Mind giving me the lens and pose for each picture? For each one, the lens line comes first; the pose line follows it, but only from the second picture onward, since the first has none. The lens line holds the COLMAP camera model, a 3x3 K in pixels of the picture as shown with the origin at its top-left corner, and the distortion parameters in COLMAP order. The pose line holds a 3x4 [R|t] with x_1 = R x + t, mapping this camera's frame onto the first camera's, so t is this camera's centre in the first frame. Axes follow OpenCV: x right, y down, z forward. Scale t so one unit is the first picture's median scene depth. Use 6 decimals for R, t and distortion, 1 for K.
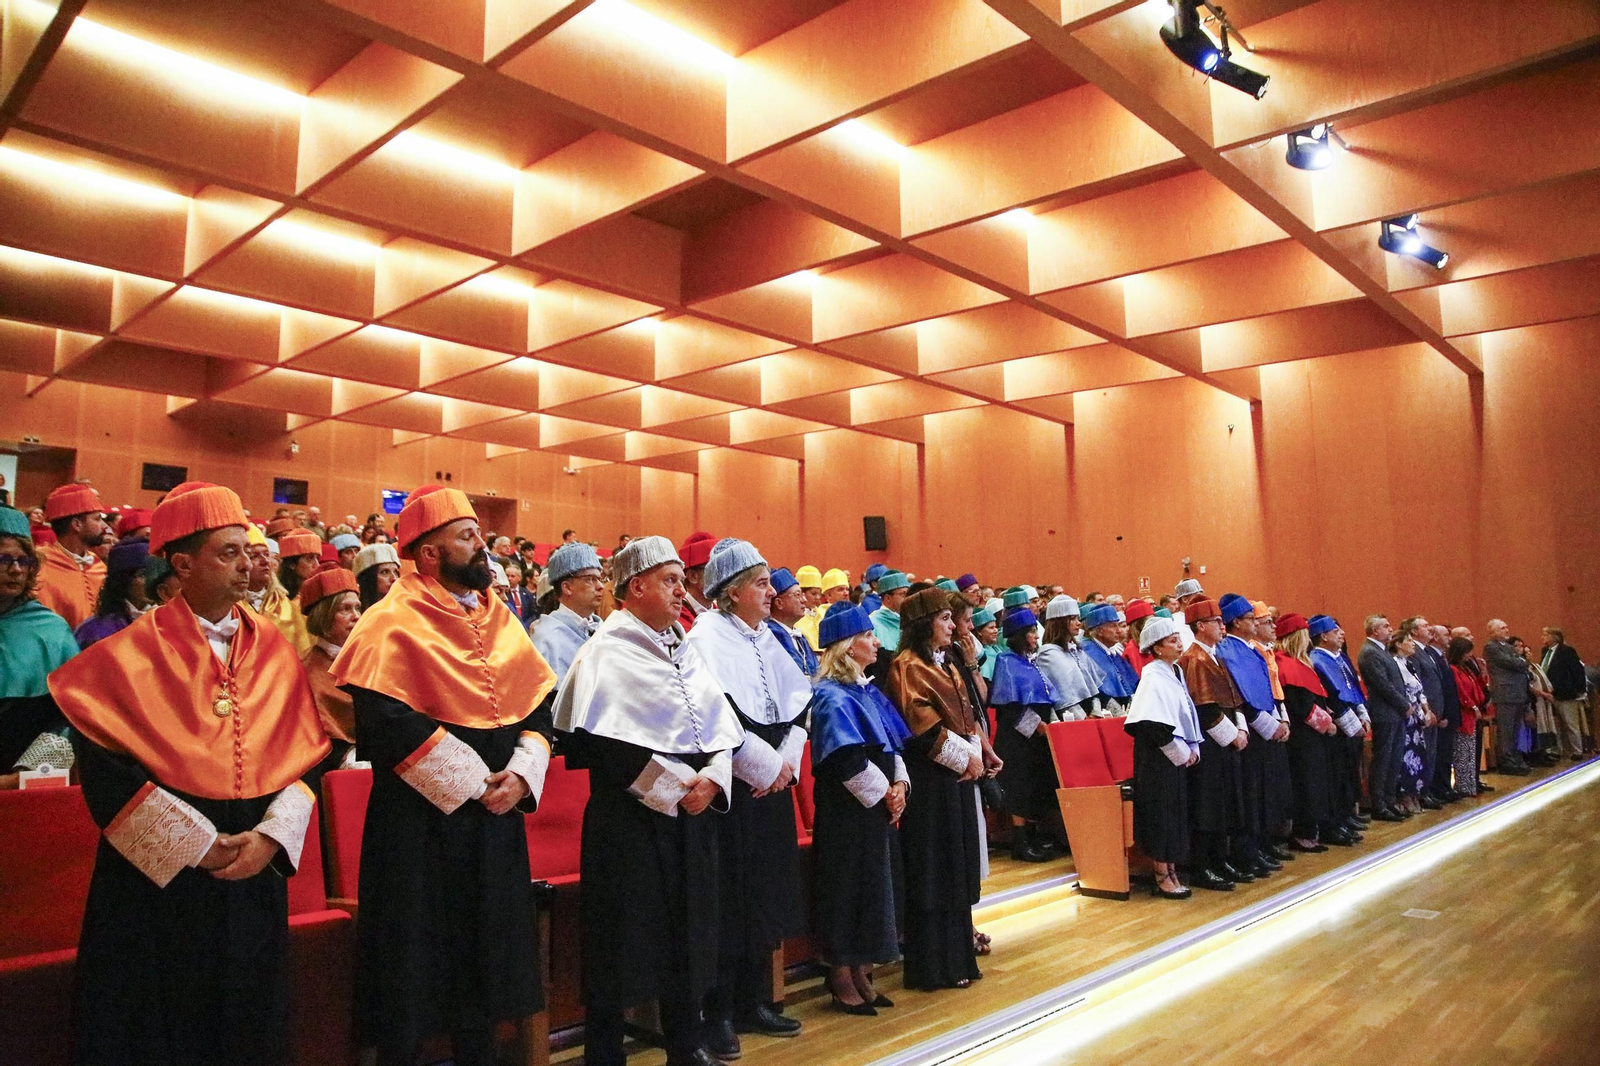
lens RADIAL K [[1103.5, 0, 744.5], [0, 1103.5, 557.7], [0, 0, 1]] dist [-0.083734, 0.018958]
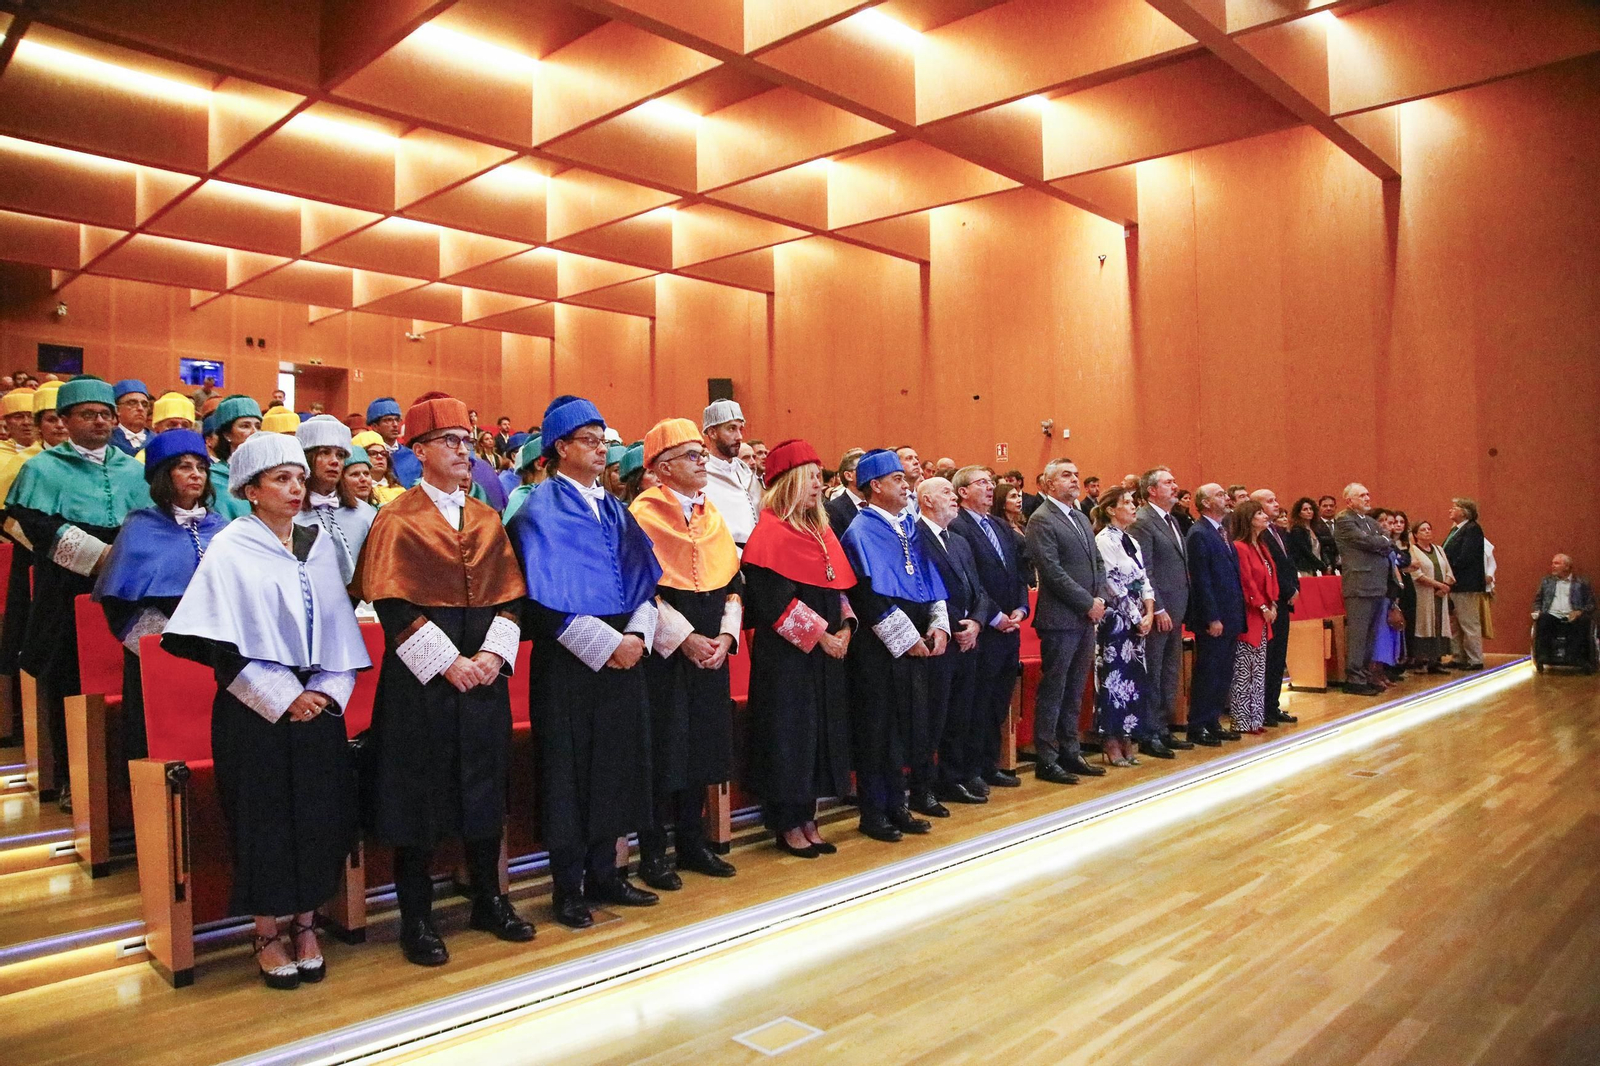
lens RADIAL K [[1103.5, 0, 727.6], [0, 1103.5, 550.1], [0, 0, 1]] dist [-0.083734, 0.018958]
pose [[0.999718, -0.003761, -0.023457, 0.208560], [0.005949, 0.995562, 0.093916, 0.022697], [0.023000, -0.094029, 0.995304, 0.177301]]
